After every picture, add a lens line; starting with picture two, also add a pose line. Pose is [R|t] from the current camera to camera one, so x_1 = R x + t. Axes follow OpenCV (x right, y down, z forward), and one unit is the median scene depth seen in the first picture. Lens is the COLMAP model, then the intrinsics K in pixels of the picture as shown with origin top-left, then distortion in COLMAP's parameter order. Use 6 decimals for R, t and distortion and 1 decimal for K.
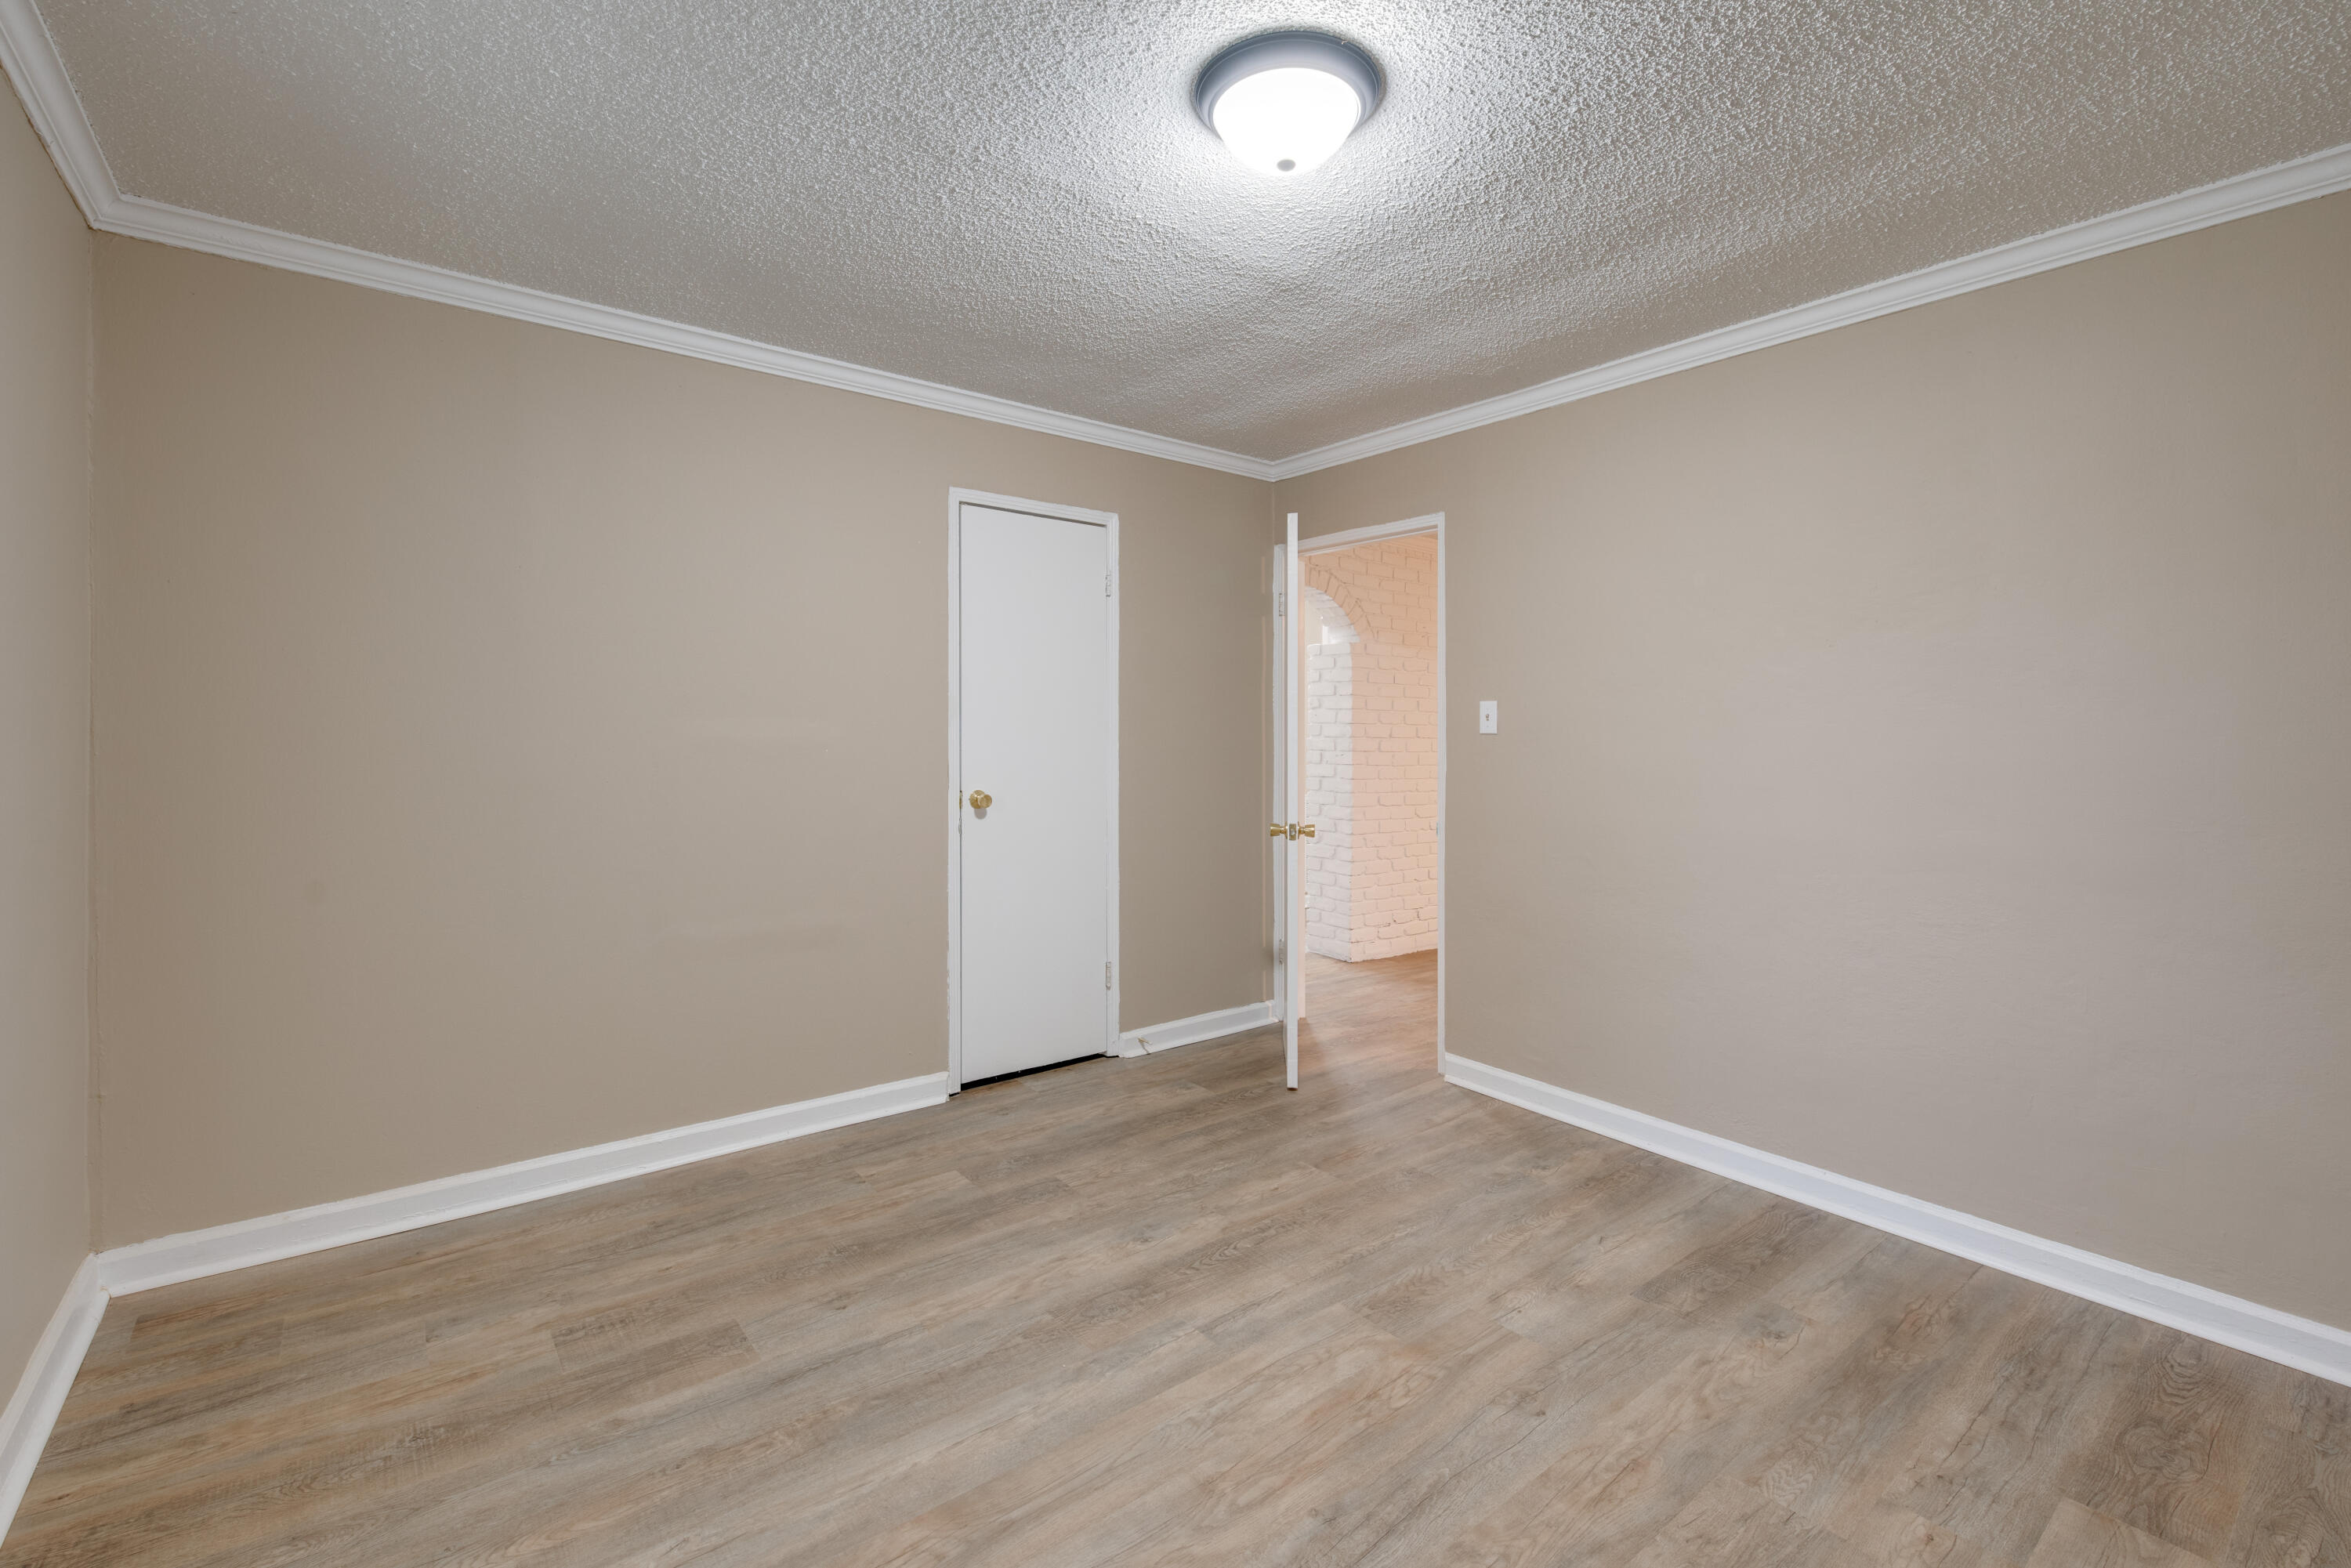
lens RADIAL K [[1033.5, 0, 1175.5], [0, 1033.5, 784.0], [0, 0, 1]] dist [0.000496, -0.000688]
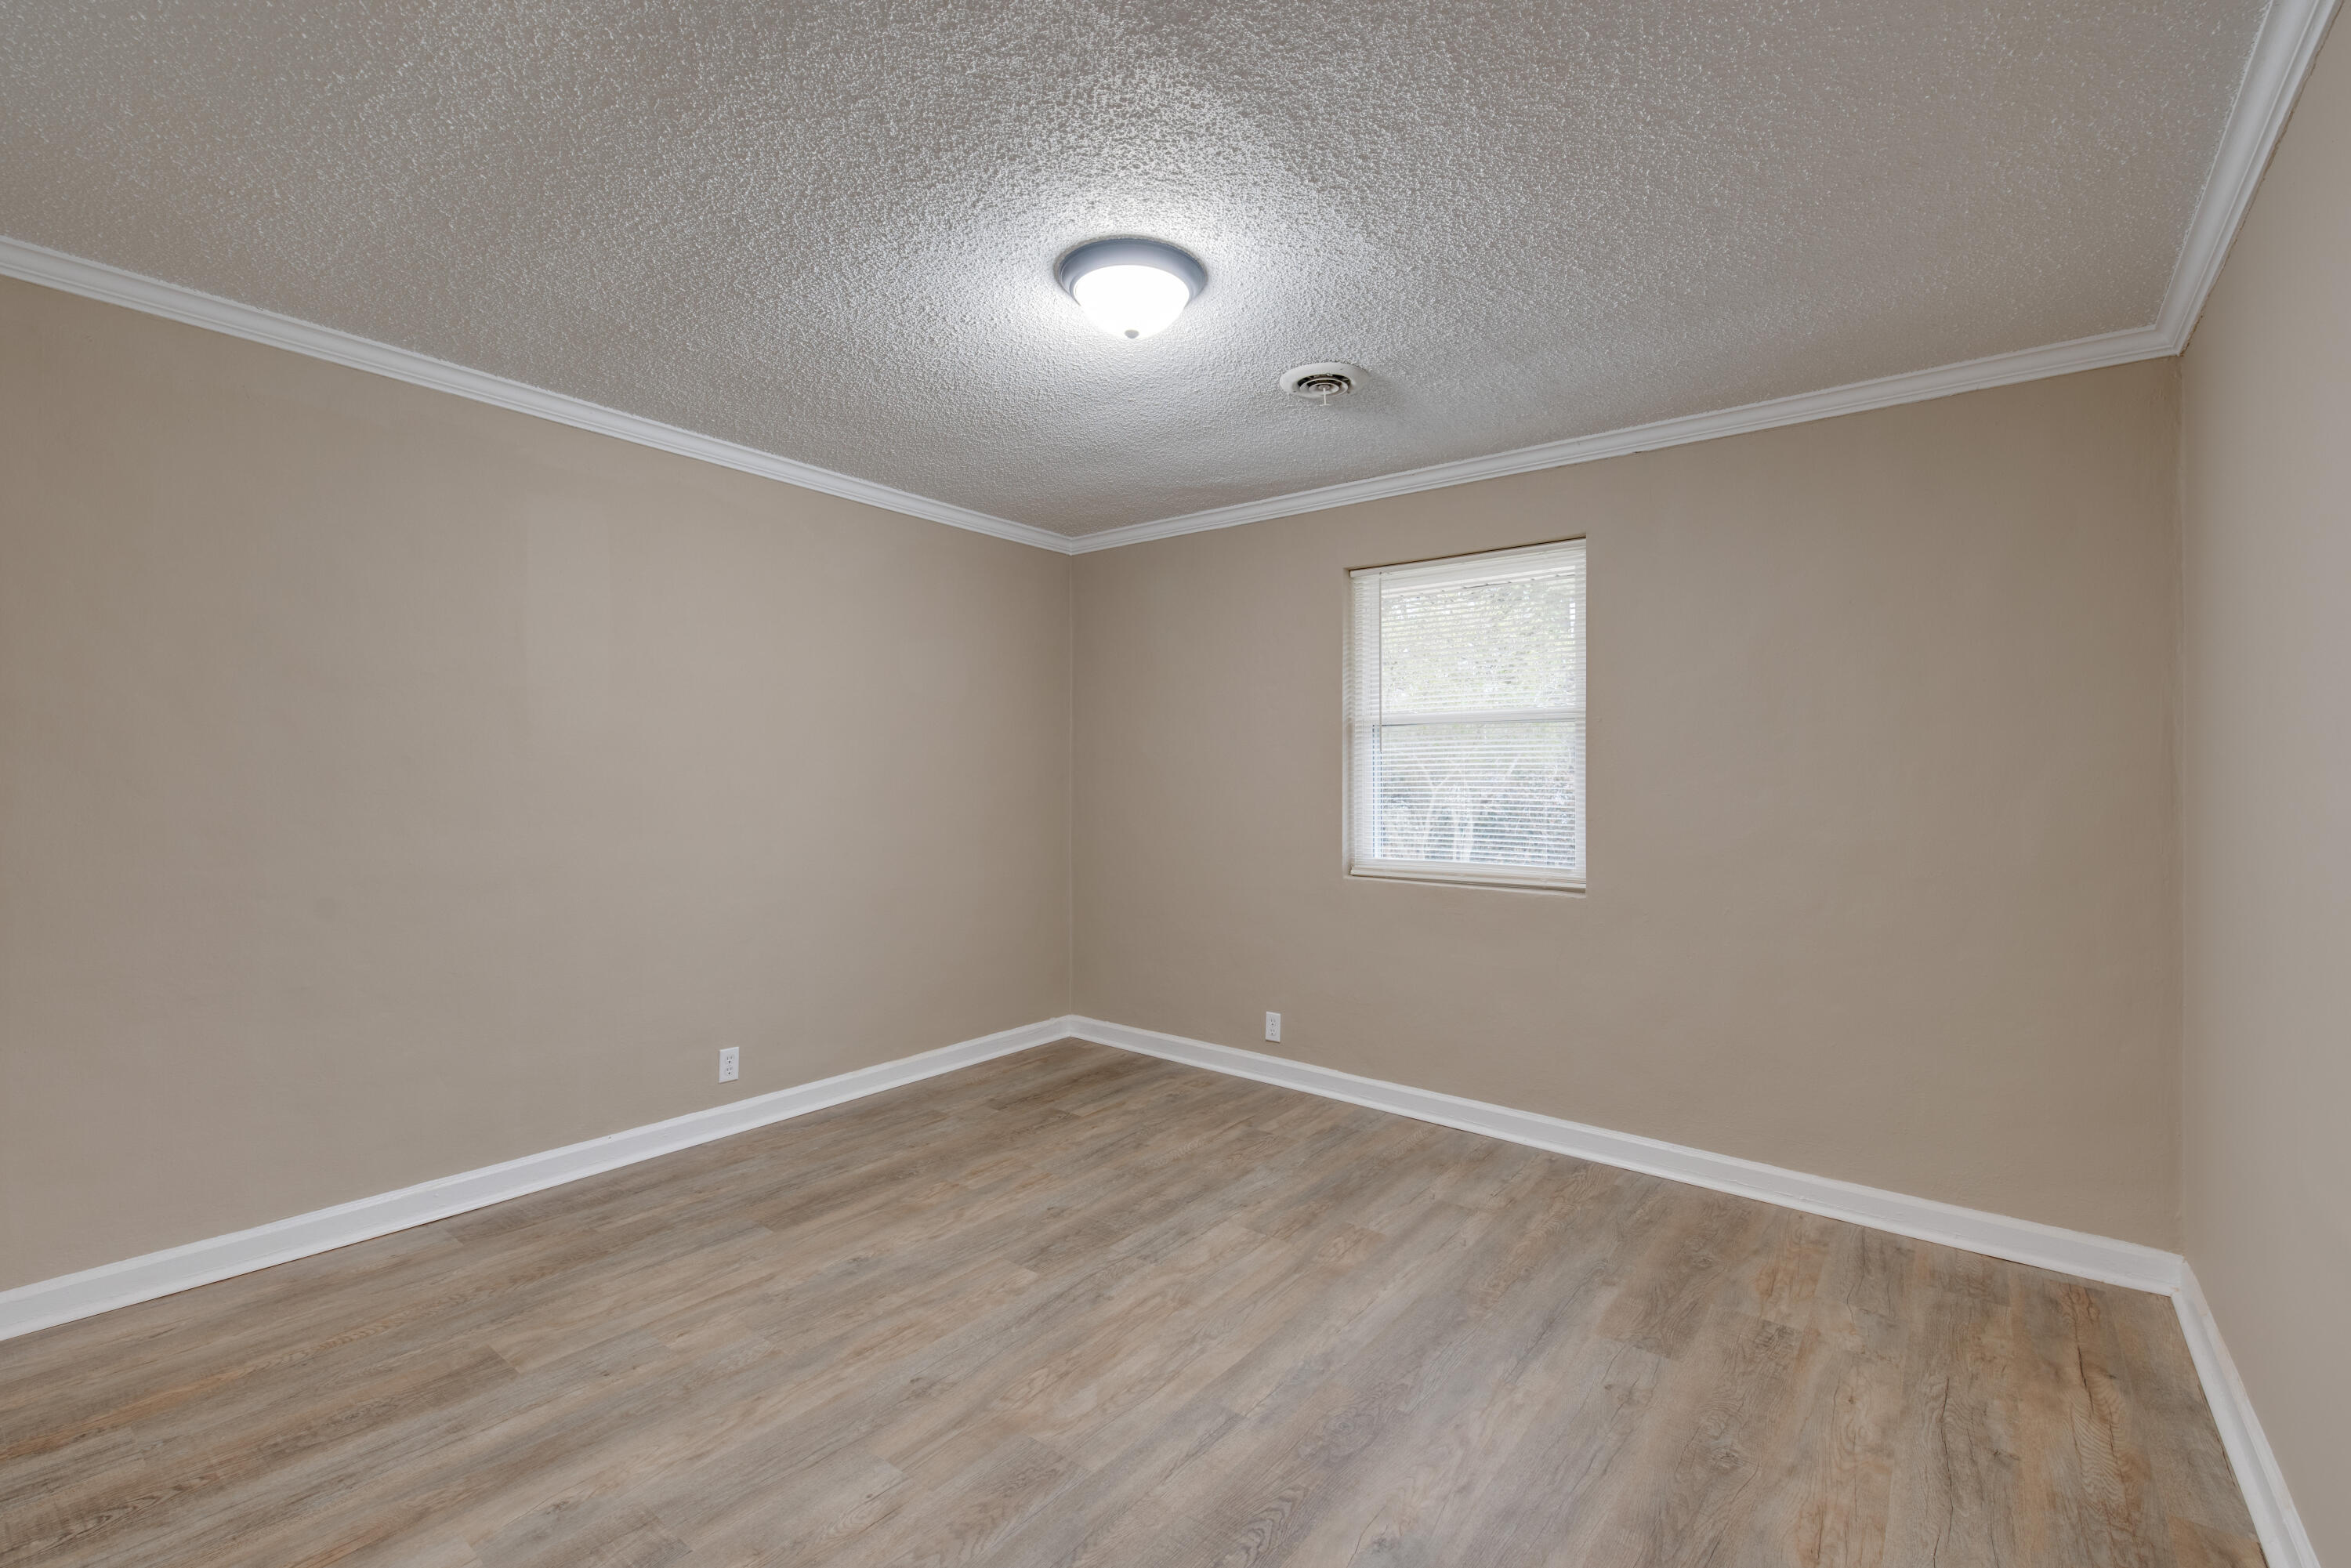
lens RADIAL K [[1033.5, 0, 1175.5], [0, 1033.5, 784.0], [0, 0, 1]] dist [0.000496, -0.000688]
pose [[-0.972436, -0.017411, -0.232520, 0.331839], [-0.030282, 0.998193, 0.051898, -0.097563], [0.231196, 0.057508, -0.971206, 2.003125]]
